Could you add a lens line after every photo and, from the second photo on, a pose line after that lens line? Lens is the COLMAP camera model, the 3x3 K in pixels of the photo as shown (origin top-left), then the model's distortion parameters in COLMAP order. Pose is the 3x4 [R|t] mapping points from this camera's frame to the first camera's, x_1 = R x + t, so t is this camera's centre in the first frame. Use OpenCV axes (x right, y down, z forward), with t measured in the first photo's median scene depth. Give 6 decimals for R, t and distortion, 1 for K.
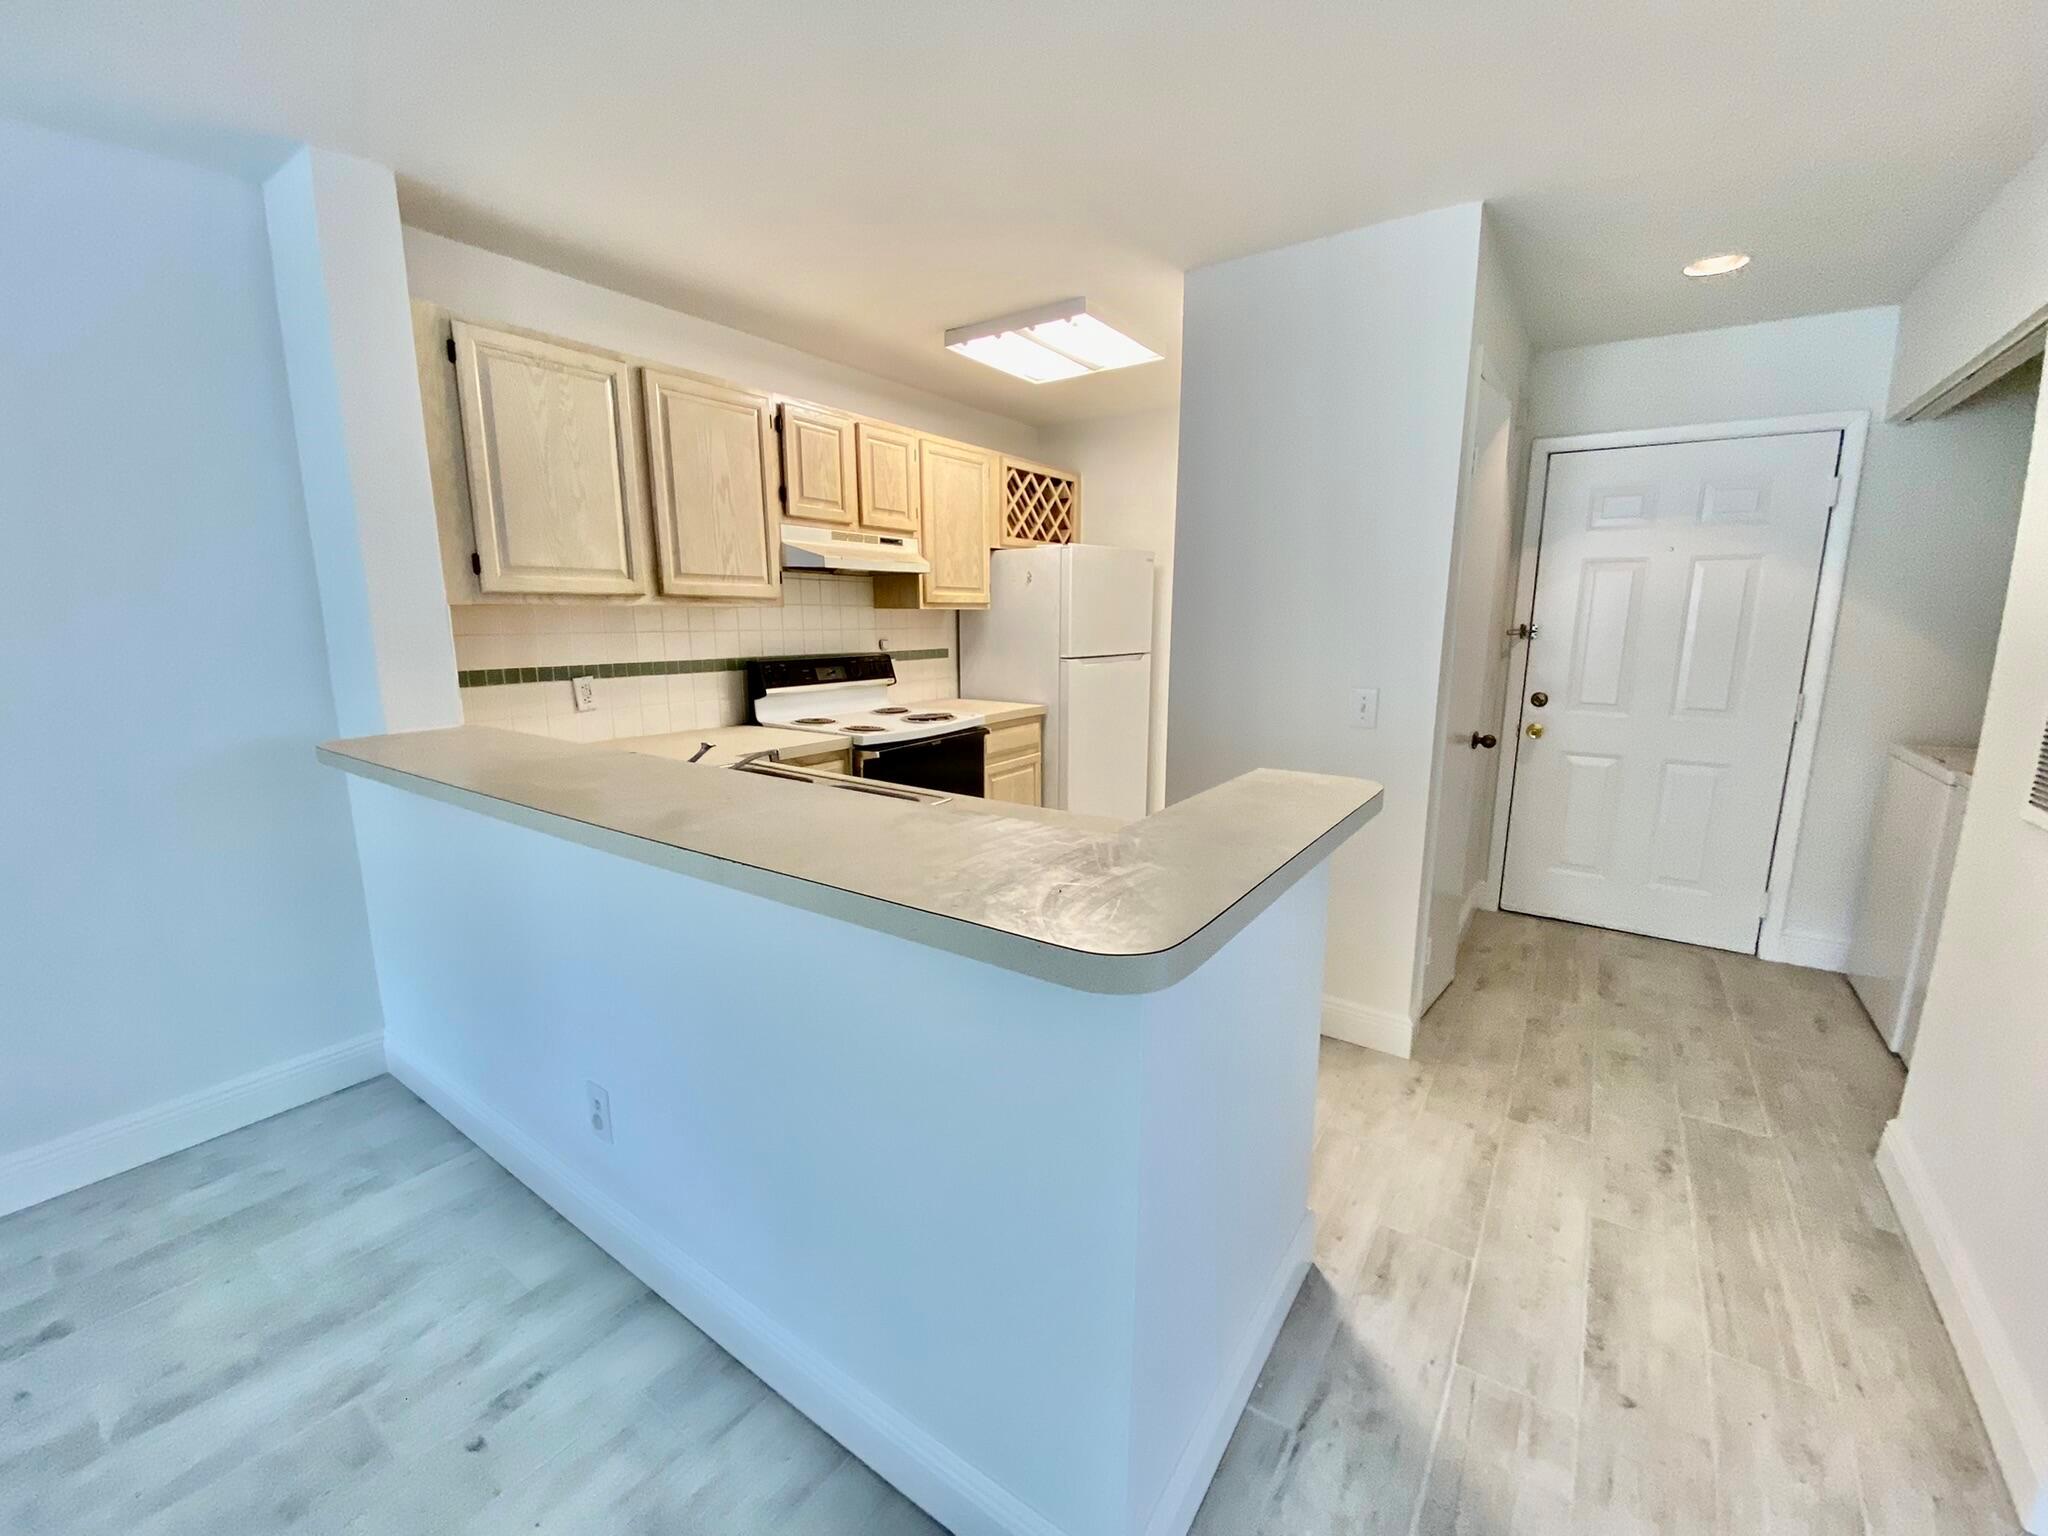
lens RADIAL K [[823.7, 0, 1009.9], [0, 823.7, 771.2], [0, 0, 1]] dist [0.031821, -0.036526]
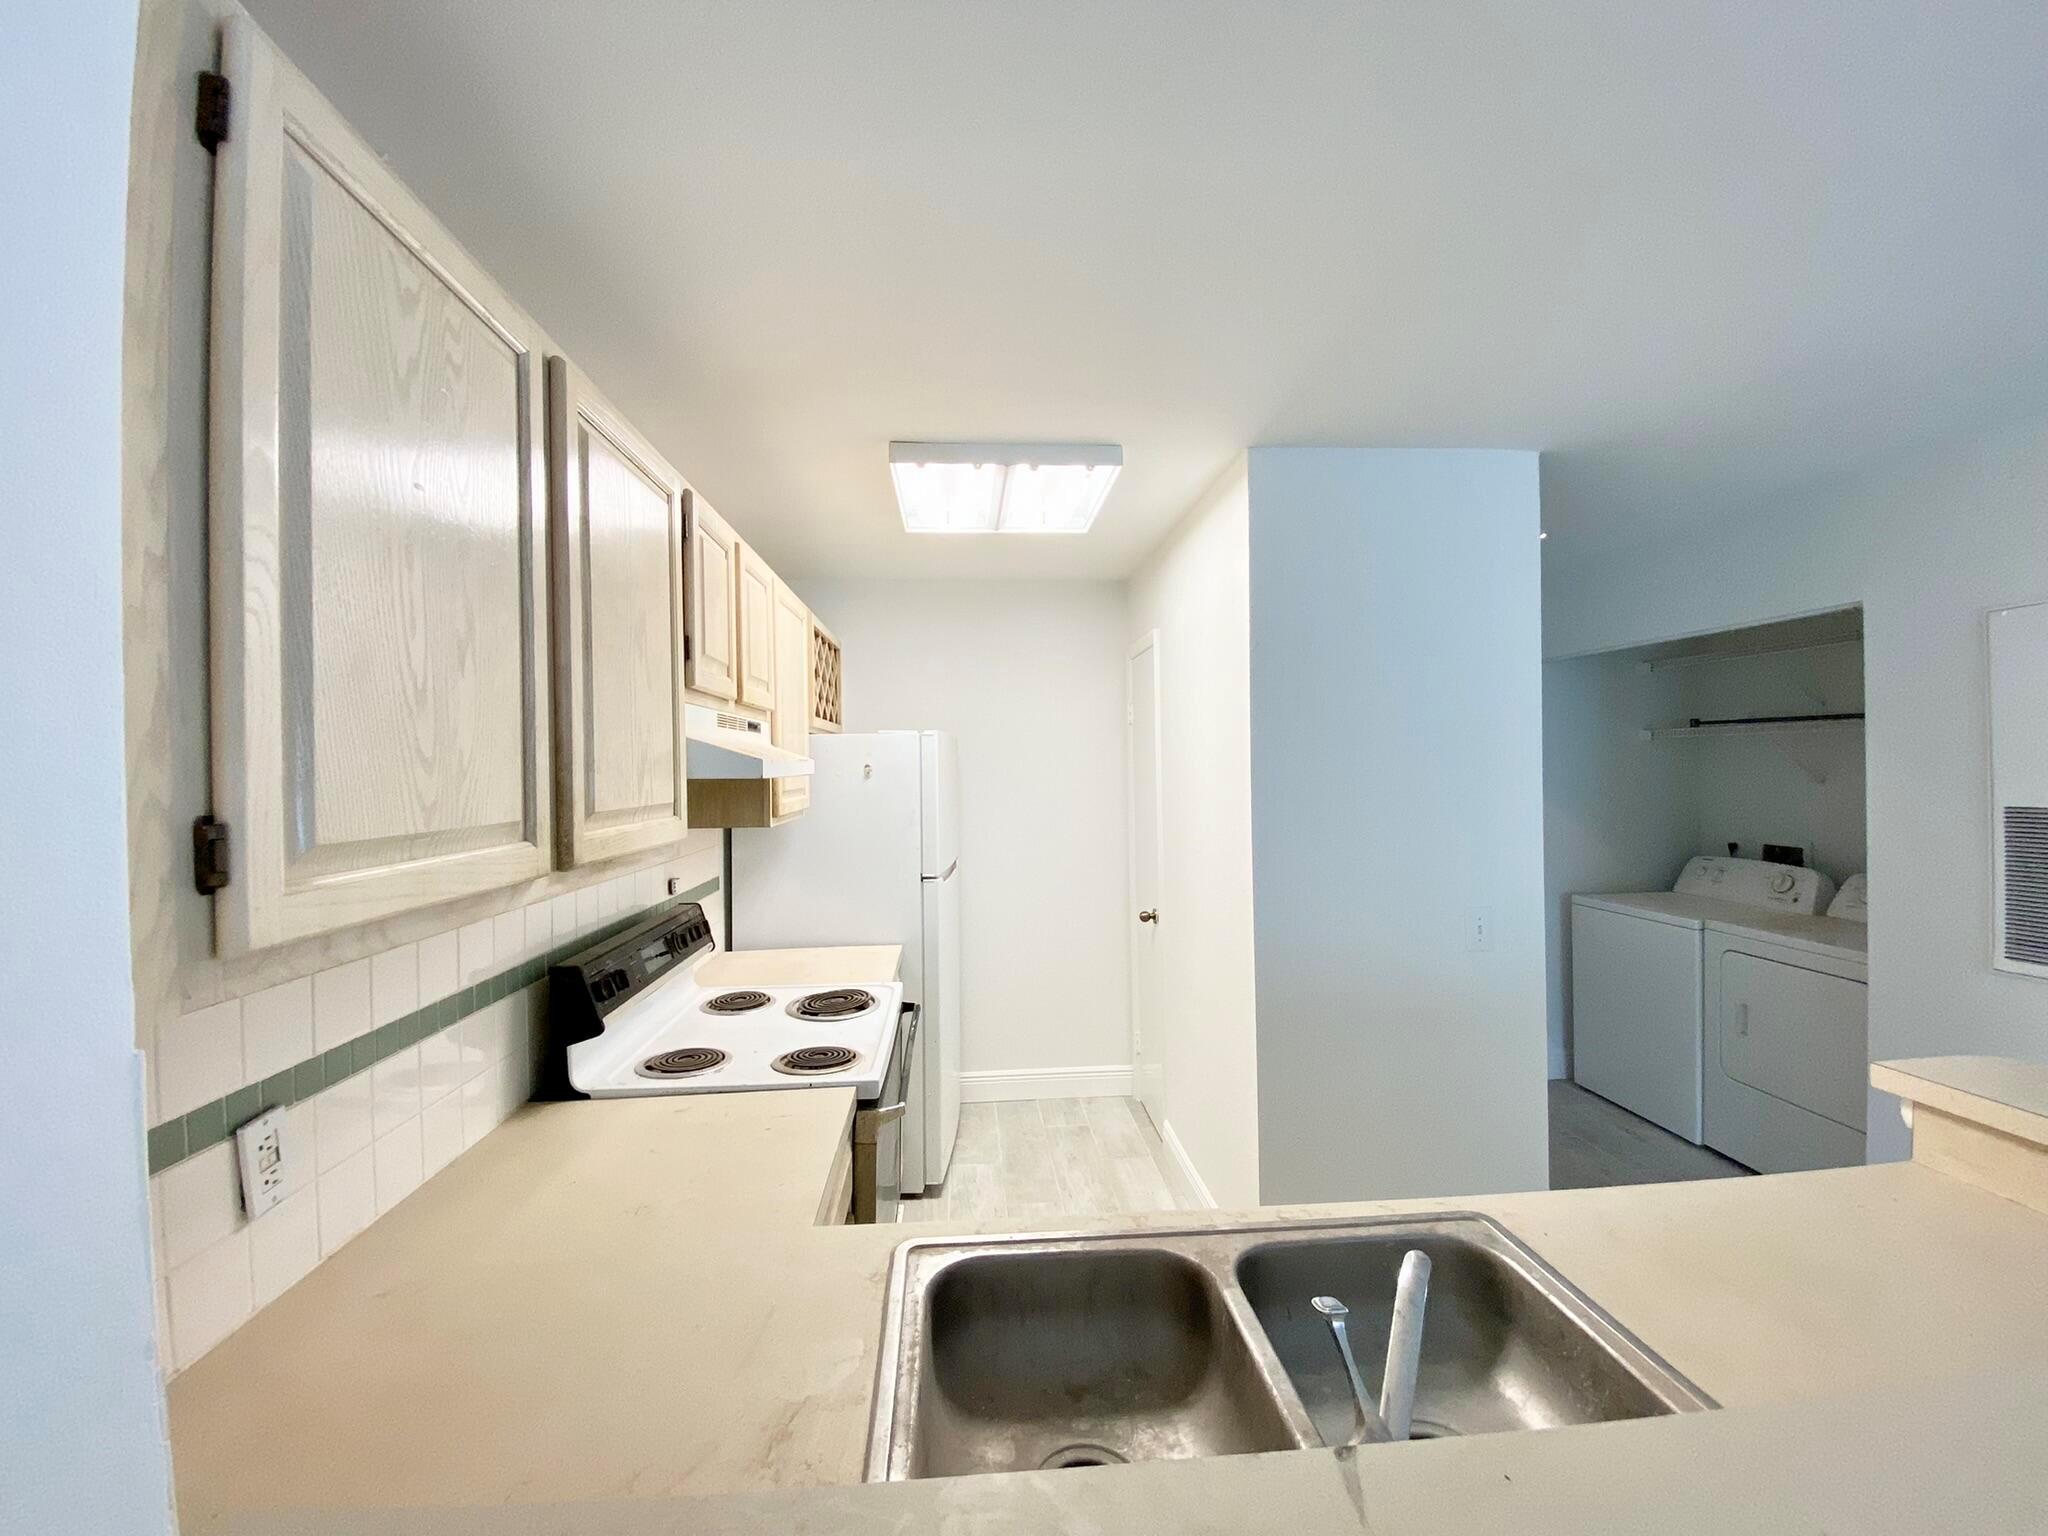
lens RADIAL K [[828.1, 0, 1018.9], [0, 828.1, 764.8], [0, 0, 1]] dist [0.032448, -0.025213]
pose [[0.769646, -0.008482, 0.638414, -0.458026], [0.133014, 0.980102, -0.147335, -0.153262], [-0.624462, 0.198314, 0.755460, 0.473508]]
